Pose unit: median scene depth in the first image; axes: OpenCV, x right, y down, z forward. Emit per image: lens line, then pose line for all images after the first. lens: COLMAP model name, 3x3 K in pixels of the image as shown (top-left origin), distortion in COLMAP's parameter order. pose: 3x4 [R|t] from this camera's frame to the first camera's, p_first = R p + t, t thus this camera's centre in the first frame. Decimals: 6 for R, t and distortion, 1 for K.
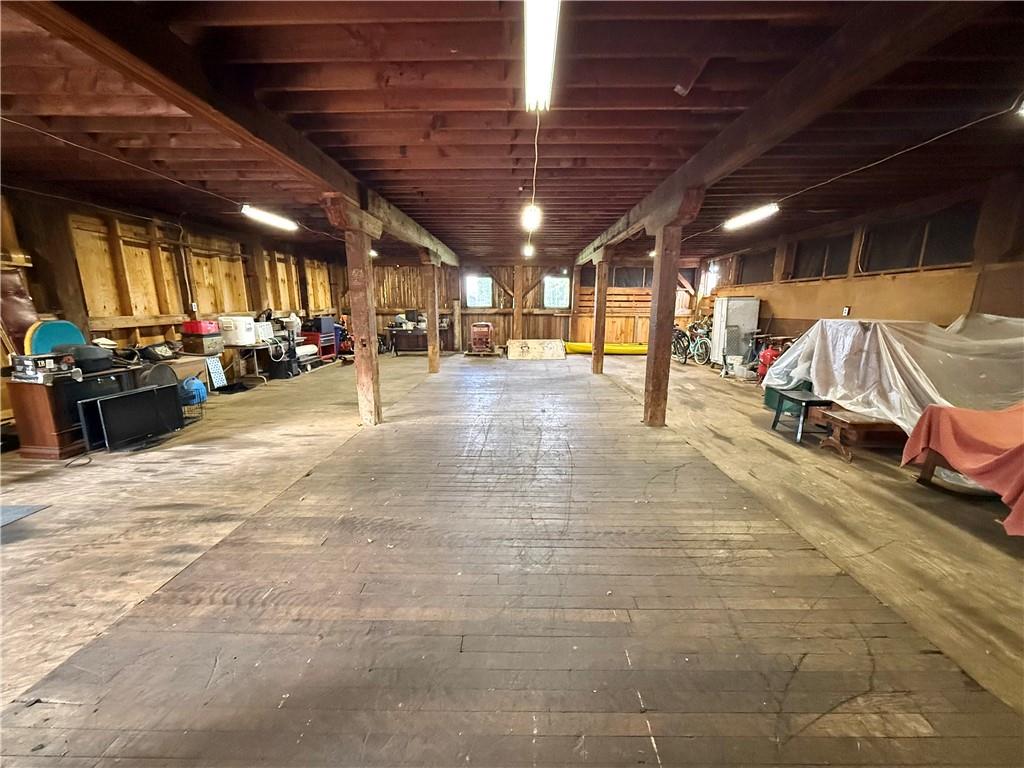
lens RADIAL K [[408.3, 0, 513.6], [0, 408.3, 382.1], [0, 0, 1]] dist [0.003167, -0.000517]
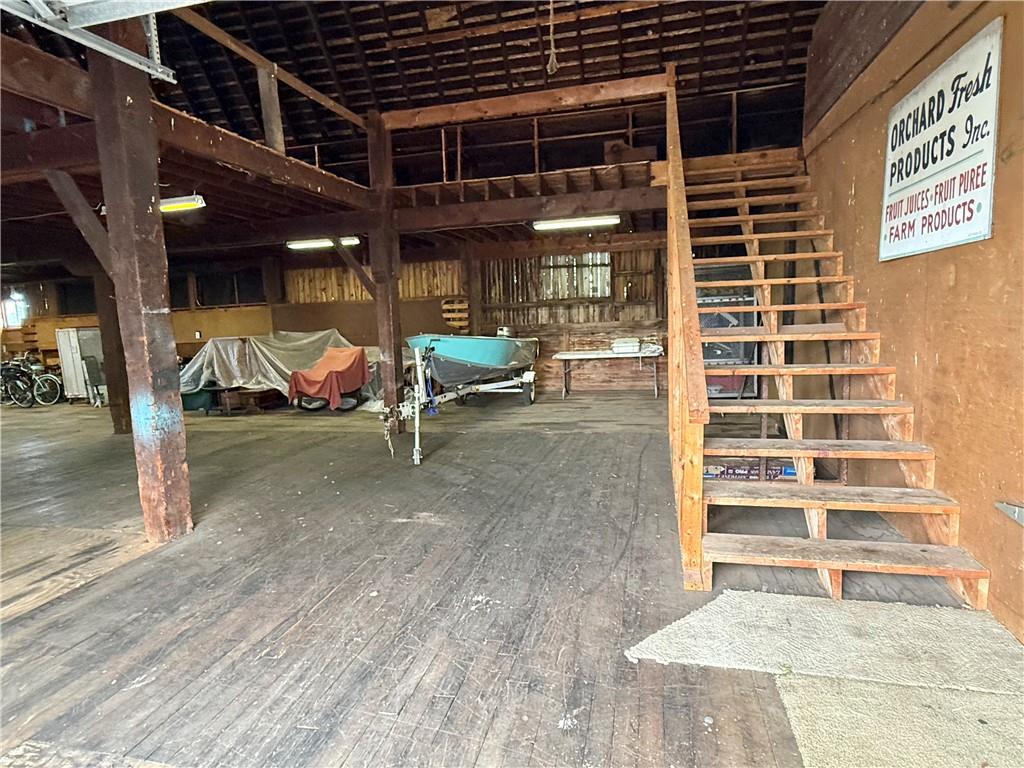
lens RADIAL K [[569.5, 0, 513.4], [0, 569.5, 384.4], [0, 0, 1]] dist [-0.002233, -0.000464]
pose [[0.233721, -0.120310, 0.964832, -1.150959], [0.224295, 0.972222, 0.066899, 0.132270], [-0.946079, 0.200771, 0.254213, -0.601319]]
